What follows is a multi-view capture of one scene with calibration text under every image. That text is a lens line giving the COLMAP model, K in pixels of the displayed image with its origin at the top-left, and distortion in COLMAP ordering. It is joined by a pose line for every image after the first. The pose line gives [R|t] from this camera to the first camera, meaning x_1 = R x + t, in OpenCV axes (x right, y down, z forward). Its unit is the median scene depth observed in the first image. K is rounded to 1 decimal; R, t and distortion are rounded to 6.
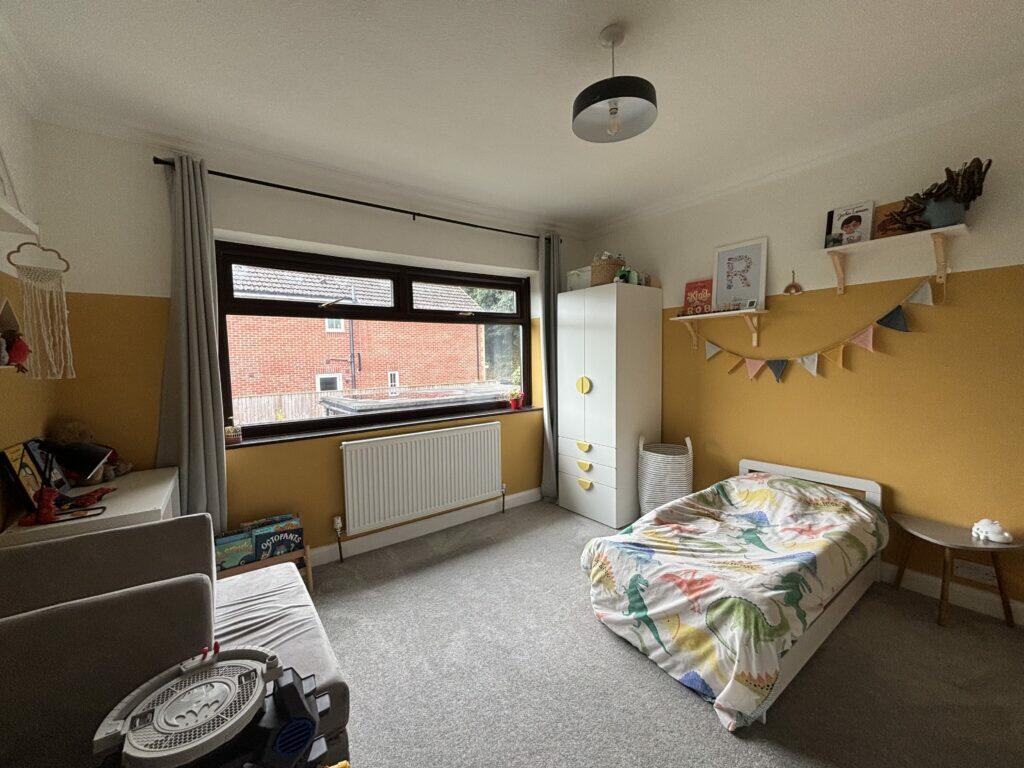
lens RADIAL K [[416.4, 0, 514.1], [0, 416.4, 376.9], [0, 0, 1]] dist [0.004167, 0.000087]
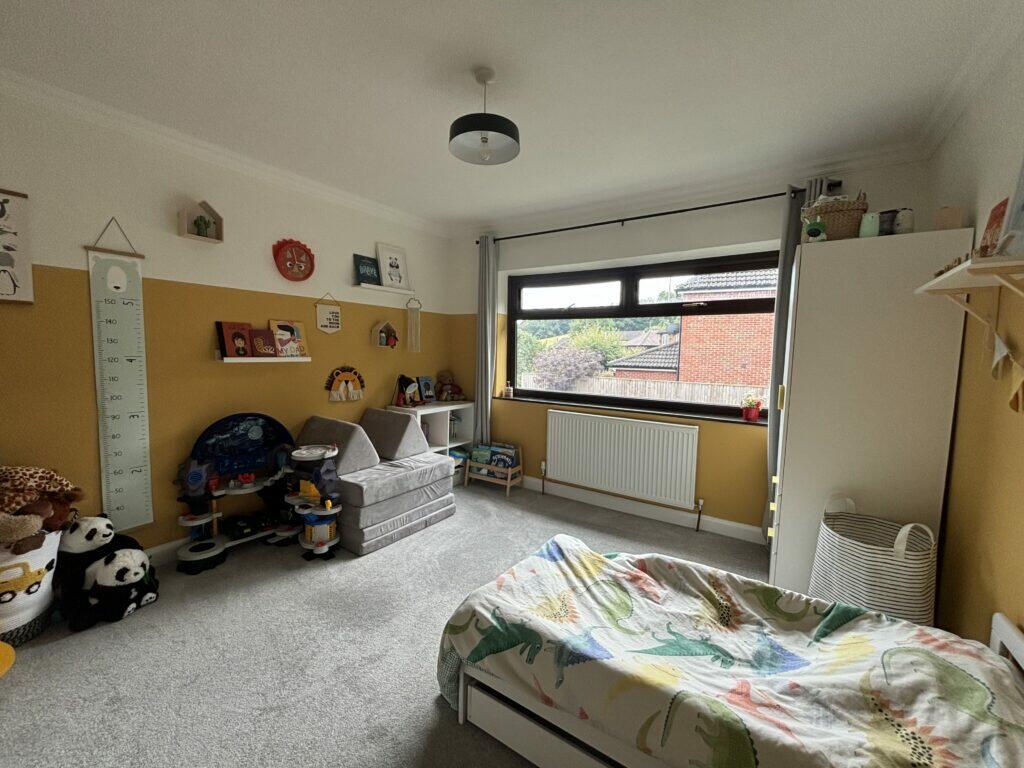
lens RADIAL K [[412.9, 0, 510.4], [0, 412.9, 379.7], [0, 0, 1]] dist [0.002005, 0.000185]
pose [[0.330337, 0.095229, -0.939047, 0.938341], [-0.081757, 0.994045, 0.072046, -0.032463], [0.940315, 0.052974, 0.336156, 0.479151]]
